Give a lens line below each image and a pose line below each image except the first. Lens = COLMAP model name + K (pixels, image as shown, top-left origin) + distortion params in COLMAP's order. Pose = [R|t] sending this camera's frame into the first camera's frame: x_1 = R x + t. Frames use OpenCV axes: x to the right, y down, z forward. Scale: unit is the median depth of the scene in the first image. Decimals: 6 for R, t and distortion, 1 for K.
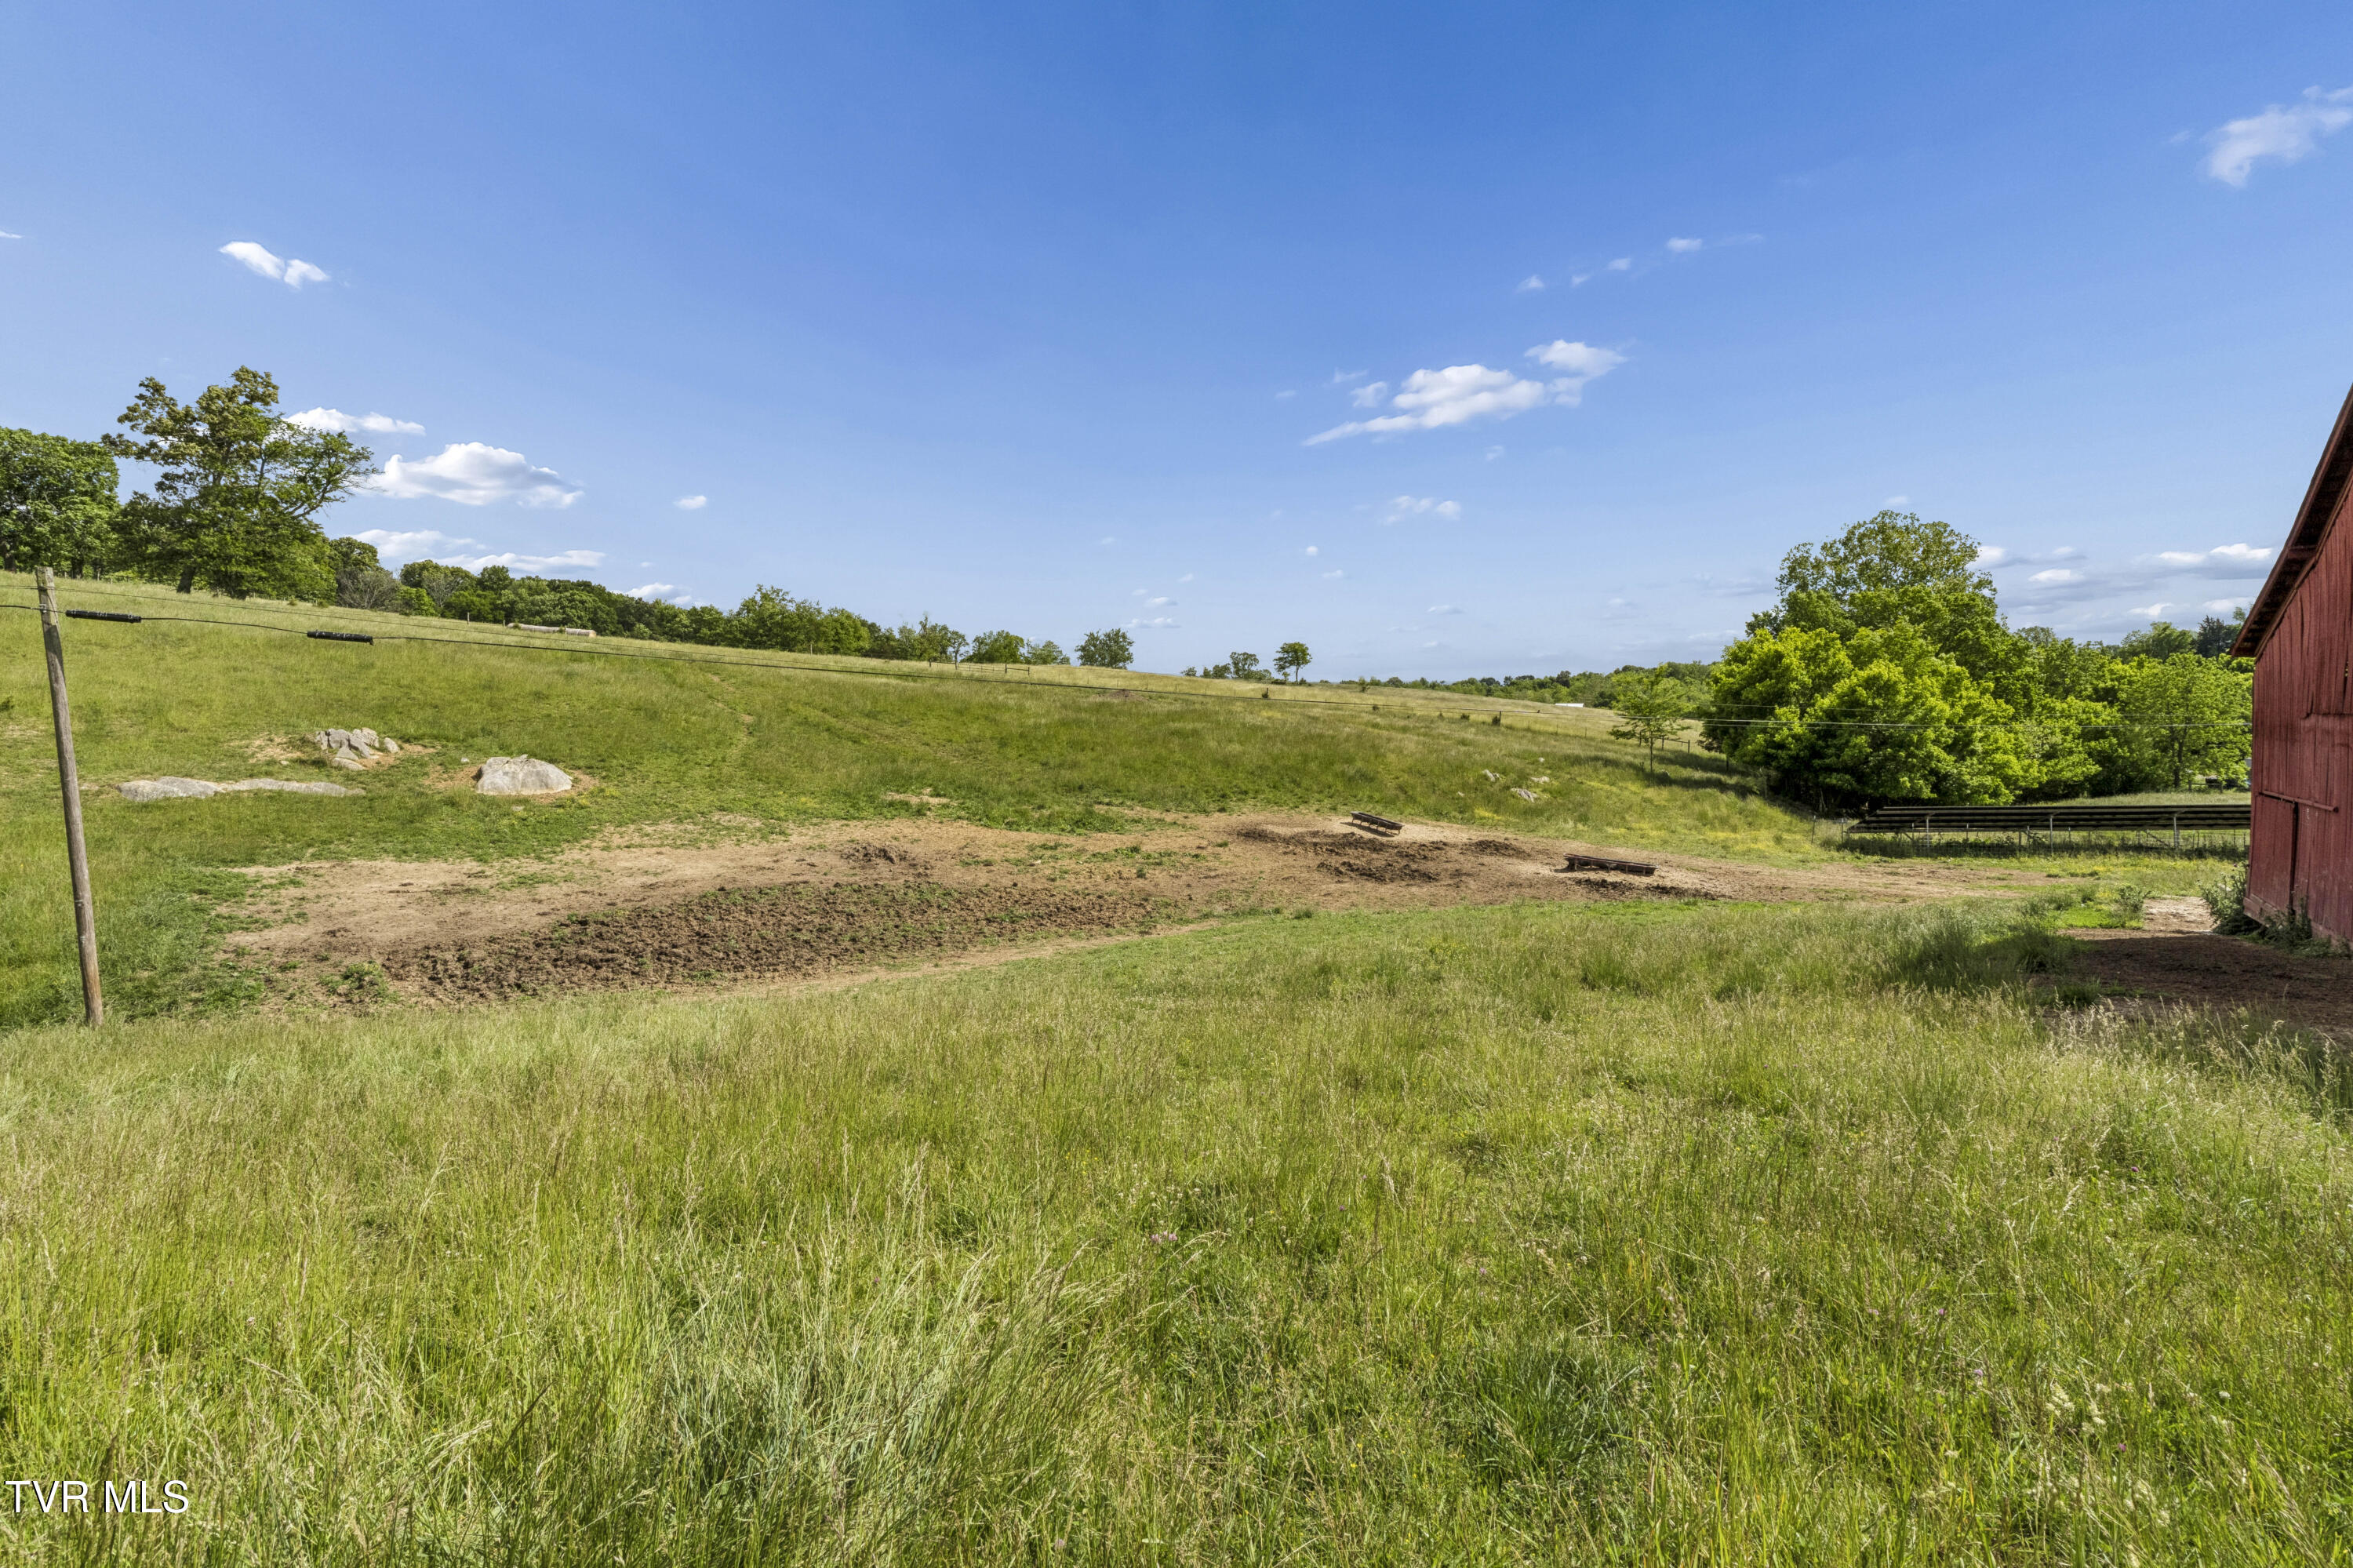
lens RADIAL K [[1121.0, 0, 1176.5], [0, 1121.0, 784.0], [0, 0, 1]] dist [0.000539, -0.000064]
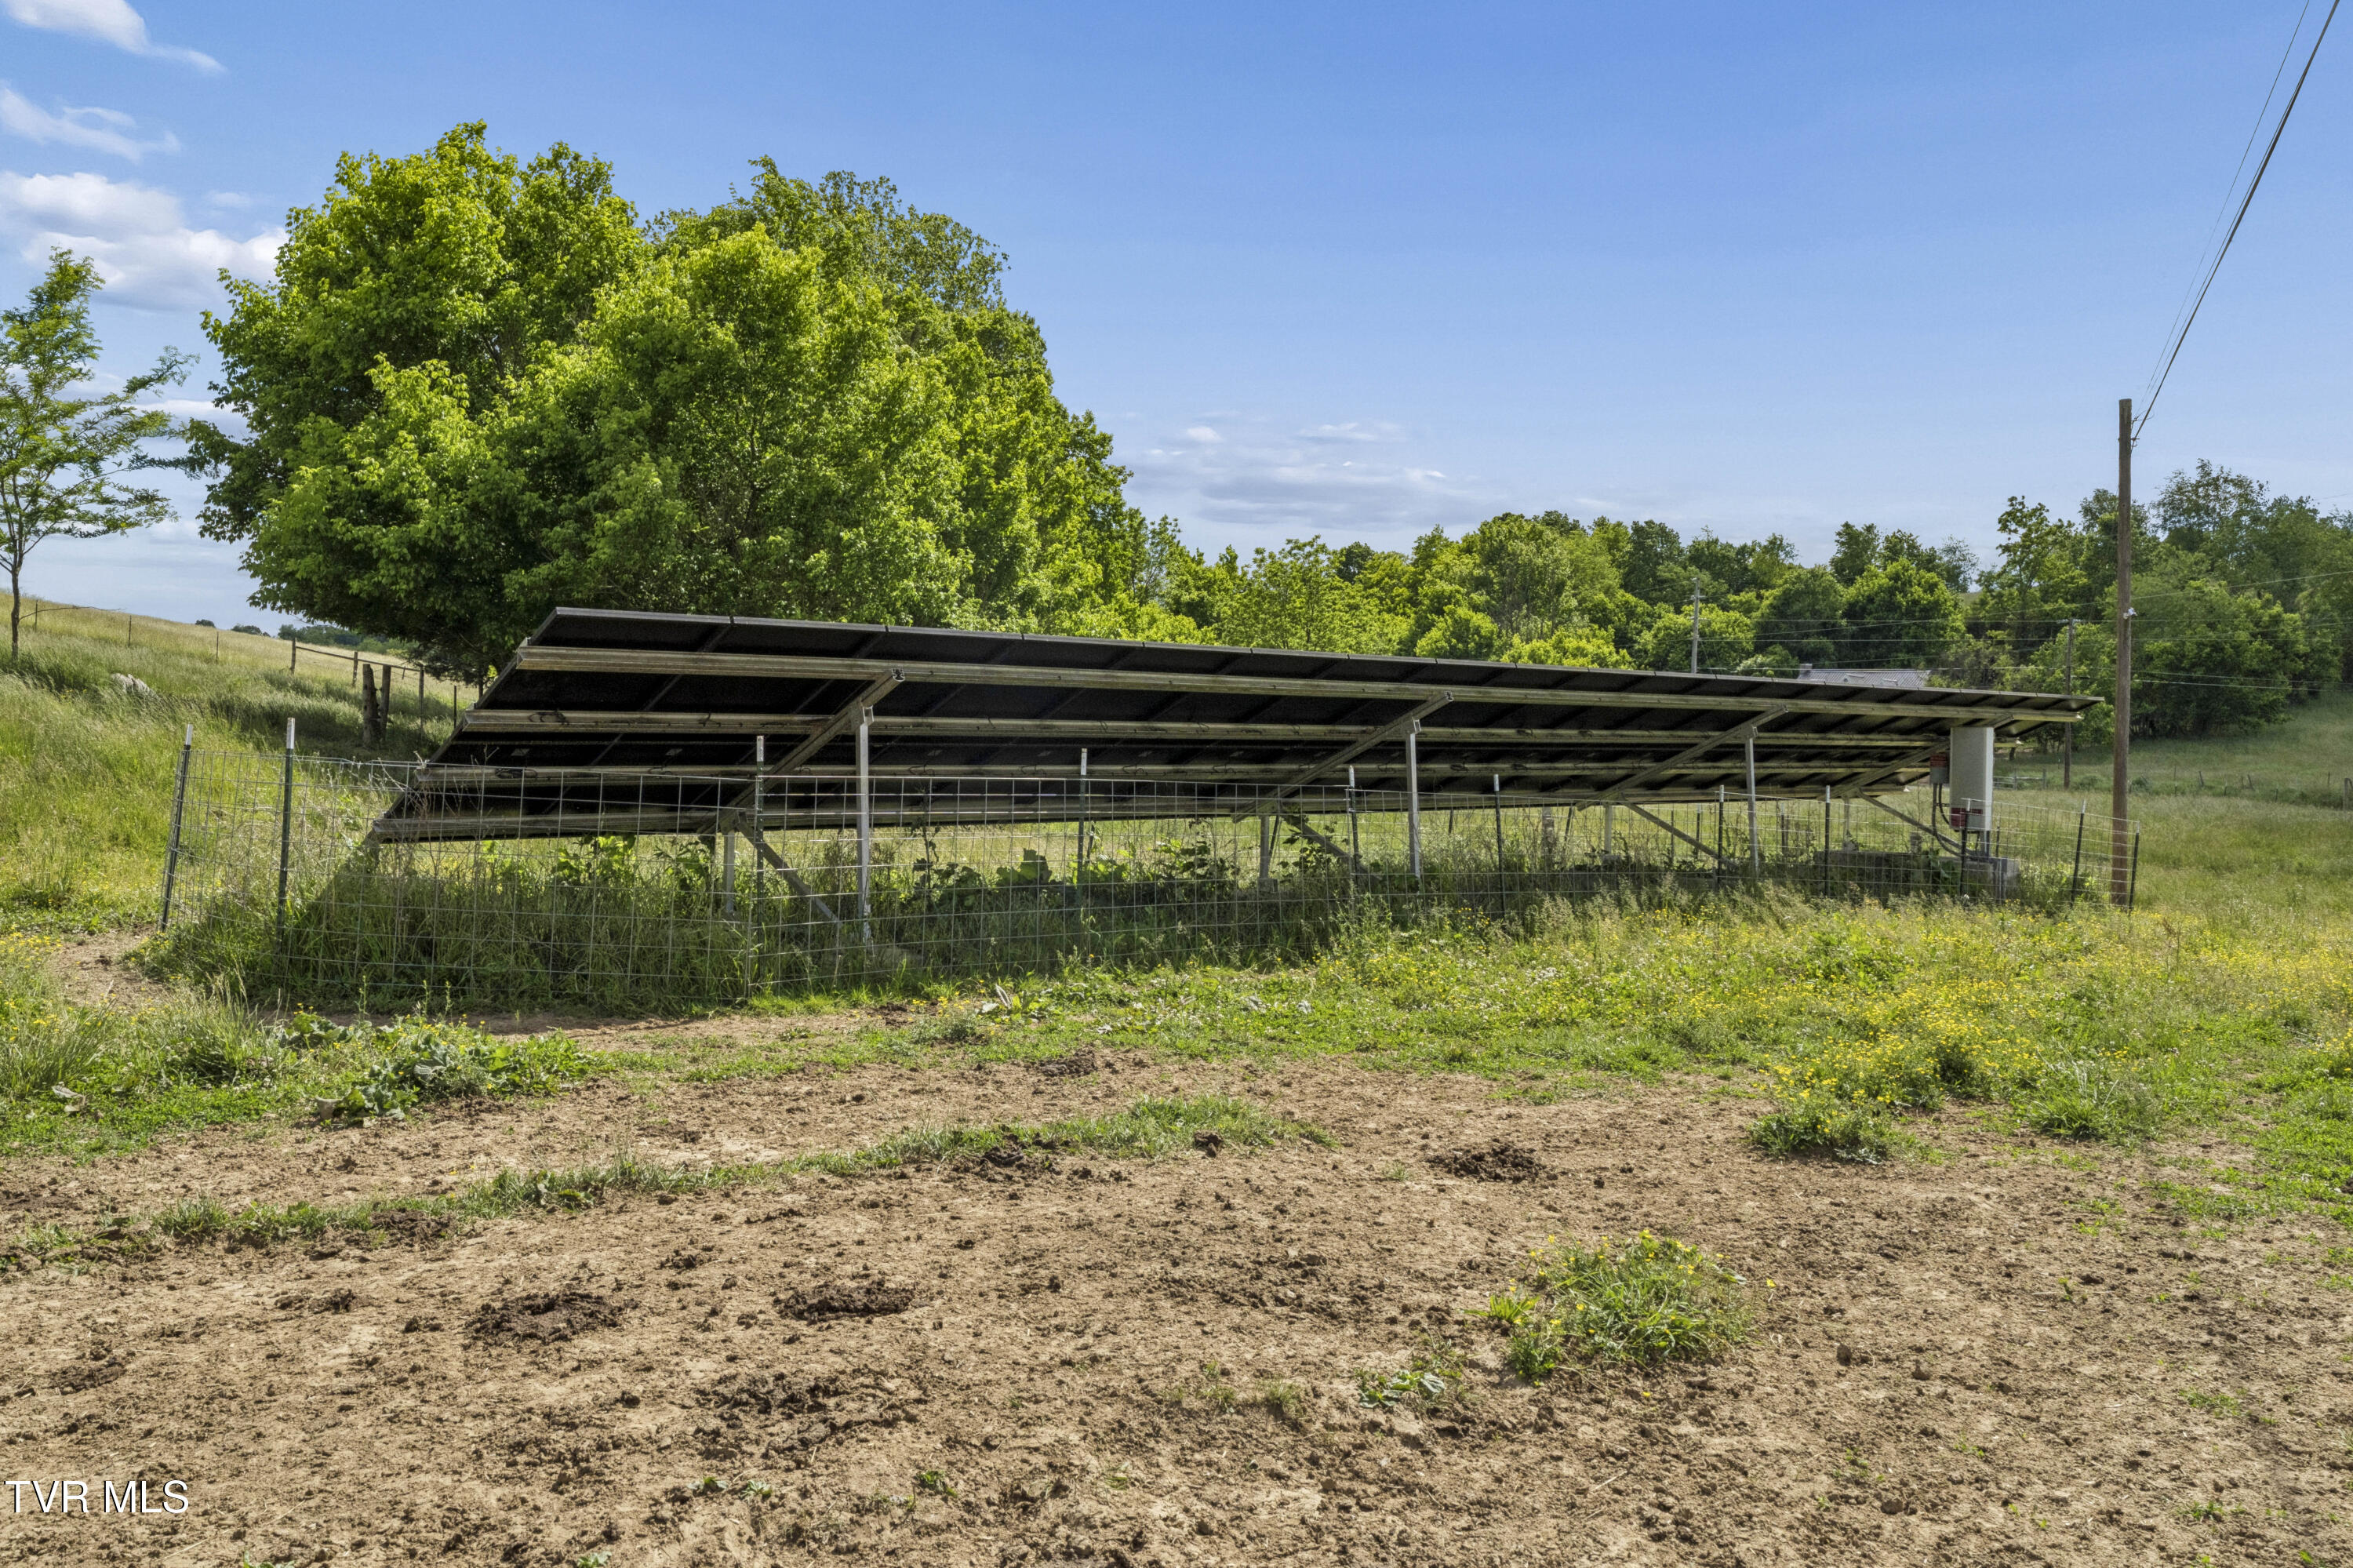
lens RADIAL K [[1832.4, 0, 1176.5], [0, 1832.4, 784.0], [0, 0, 1]] dist [0.000832, 0.000217]
pose [[0.749737, -0.002857, 0.661730, 0.419061], [0.010509, 0.999916, -0.007590, 0.031116], [-0.661653, 0.012644, 0.749704, 0.612207]]
